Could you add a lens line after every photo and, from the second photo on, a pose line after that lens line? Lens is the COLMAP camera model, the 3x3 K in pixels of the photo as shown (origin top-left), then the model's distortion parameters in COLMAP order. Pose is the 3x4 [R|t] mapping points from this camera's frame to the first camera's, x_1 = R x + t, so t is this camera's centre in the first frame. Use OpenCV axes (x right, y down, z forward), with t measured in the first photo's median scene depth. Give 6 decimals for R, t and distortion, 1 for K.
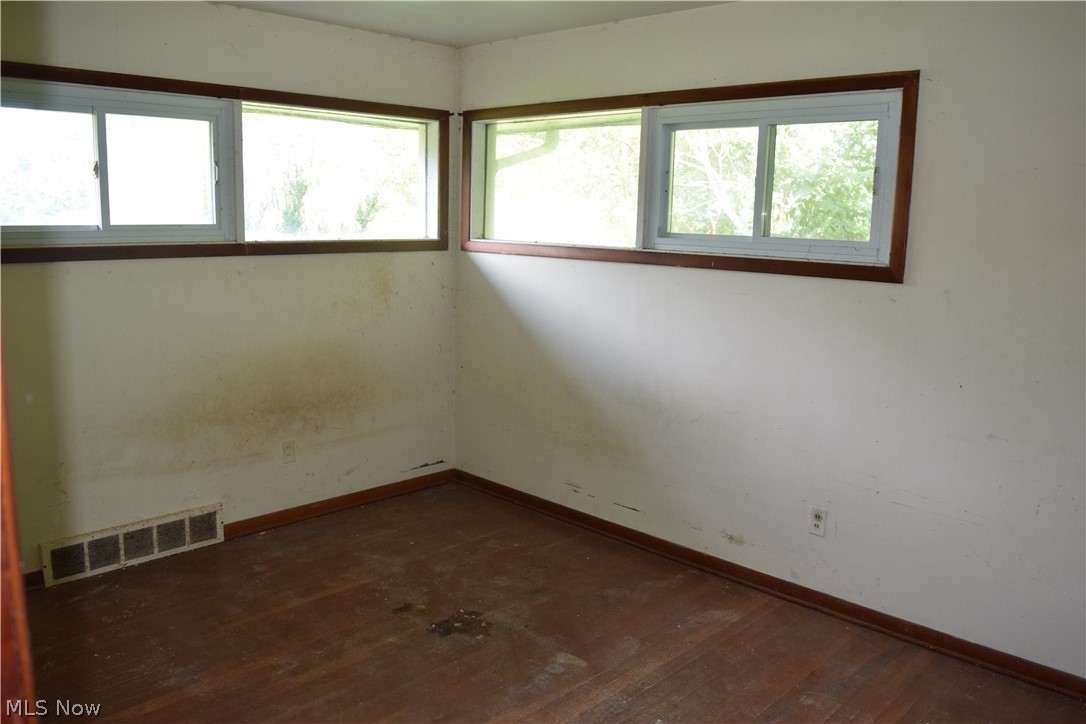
lens RADIAL K [[848.7, 0, 538.1], [0, 848.7, 361.6], [0, 0, 1]] dist [-0.097789, 0.024506]
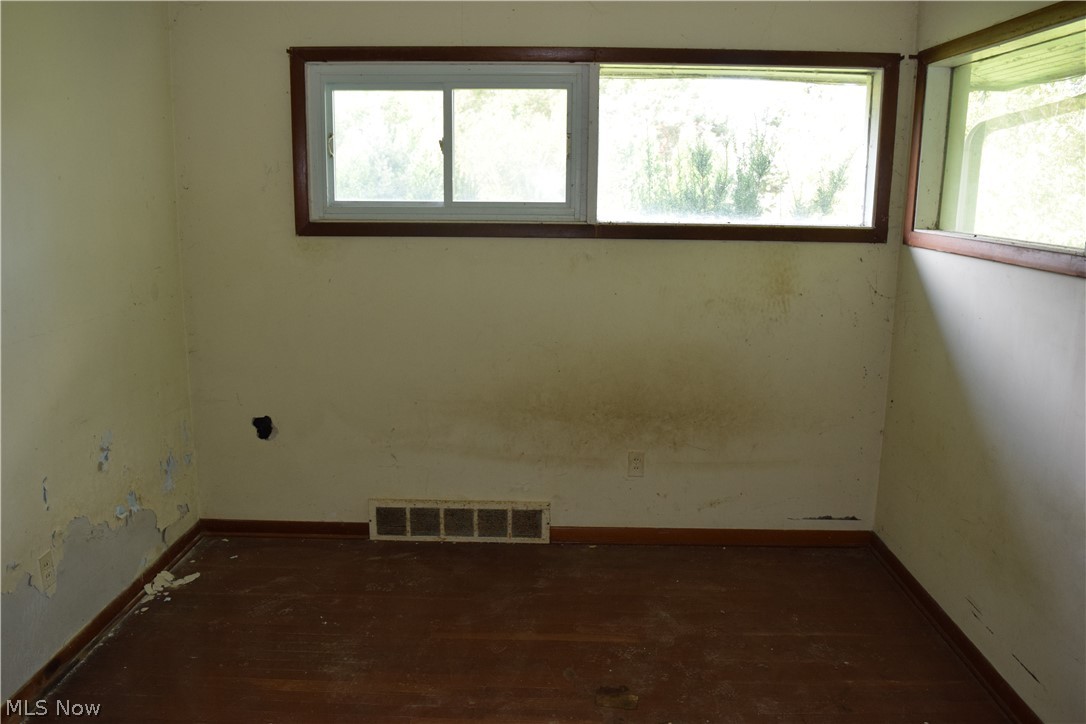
lens RADIAL K [[848.7, 0, 540.1], [0, 848.7, 358.3], [0, 0, 1]] dist [-0.097789, 0.024506]
pose [[0.681426, 0.131860, -0.719911, 0.275136], [-0.120319, 0.990436, 0.067523, -0.053387], [0.721929, 0.040607, 0.690774, 0.338290]]
